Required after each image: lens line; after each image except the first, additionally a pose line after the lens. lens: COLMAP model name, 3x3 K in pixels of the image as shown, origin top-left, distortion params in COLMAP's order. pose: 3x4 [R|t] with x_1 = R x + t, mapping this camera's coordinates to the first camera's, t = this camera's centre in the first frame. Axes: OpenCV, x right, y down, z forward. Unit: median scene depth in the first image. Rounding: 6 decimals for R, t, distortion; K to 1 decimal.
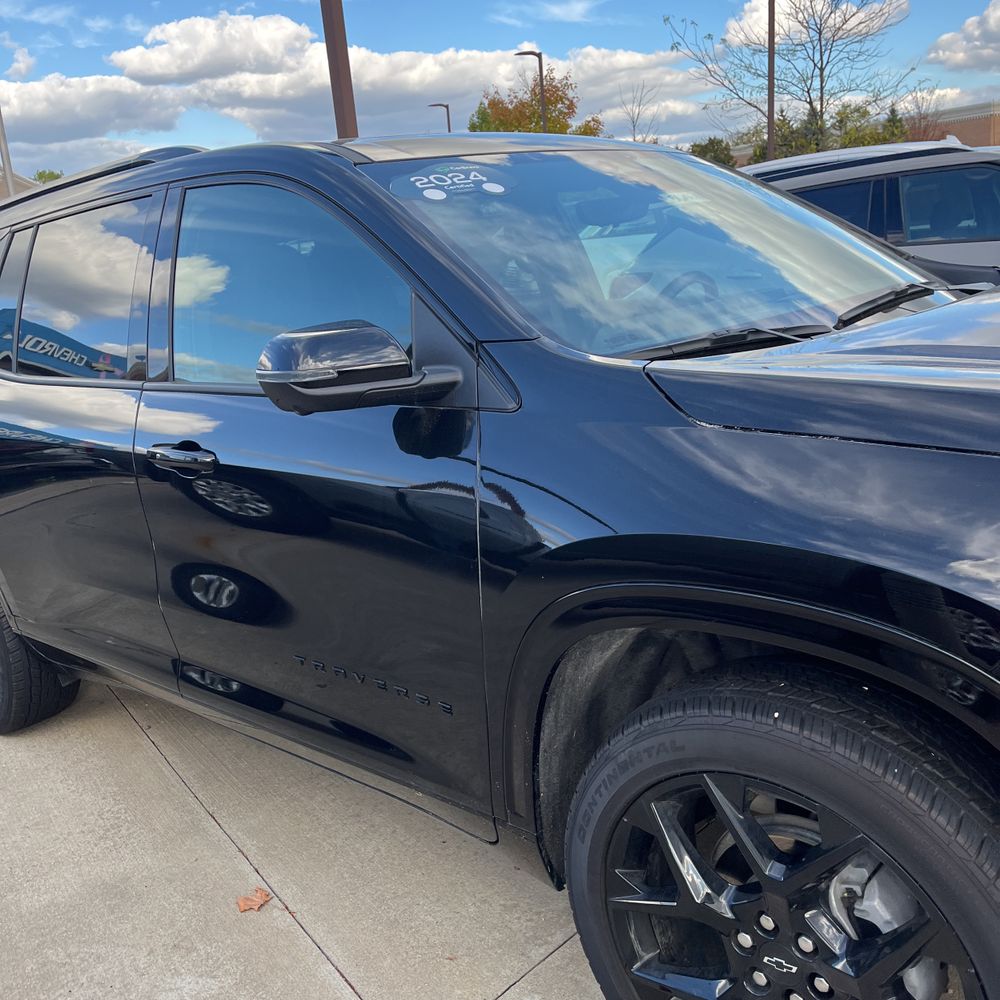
lens RADIAL K [[1014.6, 0, 490.6], [0, 1014.6, 504.4], [0, 0, 1]] dist [0.019858, 0.000000]
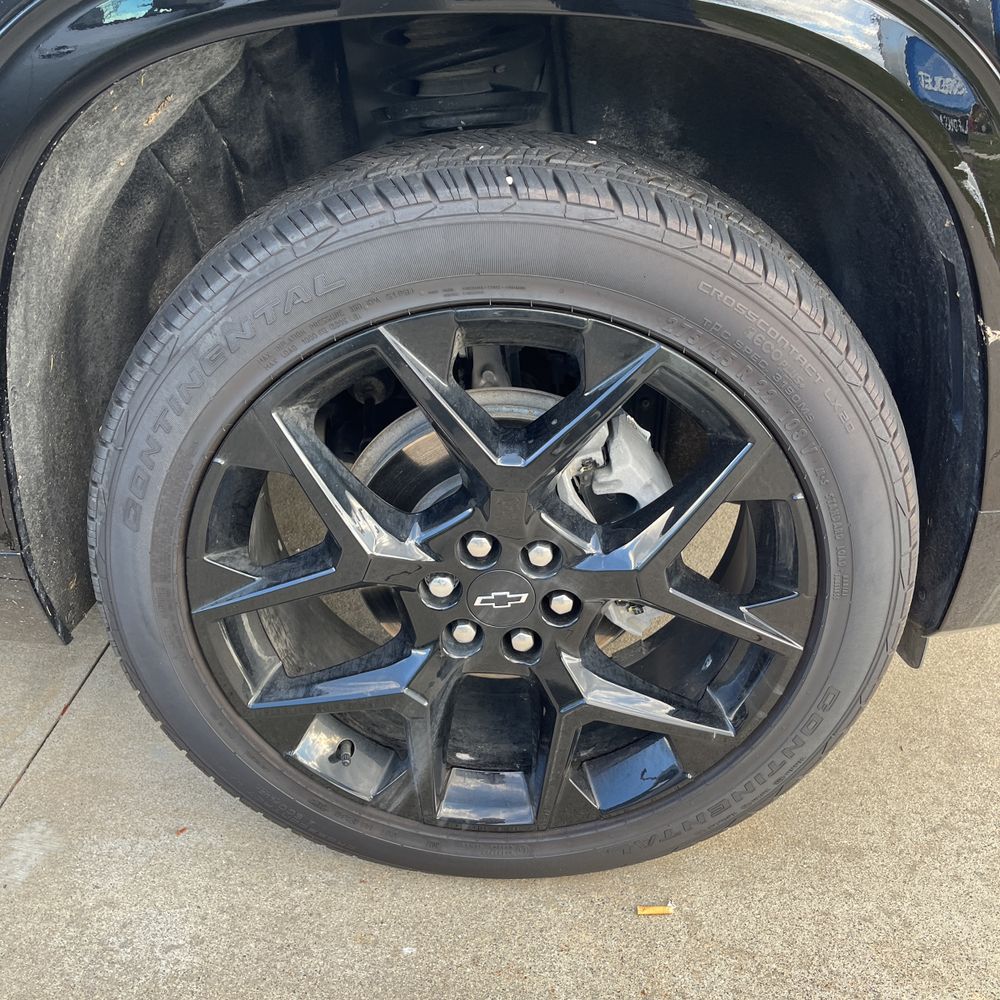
lens RADIAL K [[1014.6, 0, 506.1], [0, 1014.6, 506.3], [0, 0, 1]] dist [0.019858, 0.000000]
pose [[0.743296, -0.239554, 0.624600, -0.111848], [0.092024, 0.961423, 0.259224, 0.210631], [-0.662603, -0.135202, 0.736667, 0.495116]]
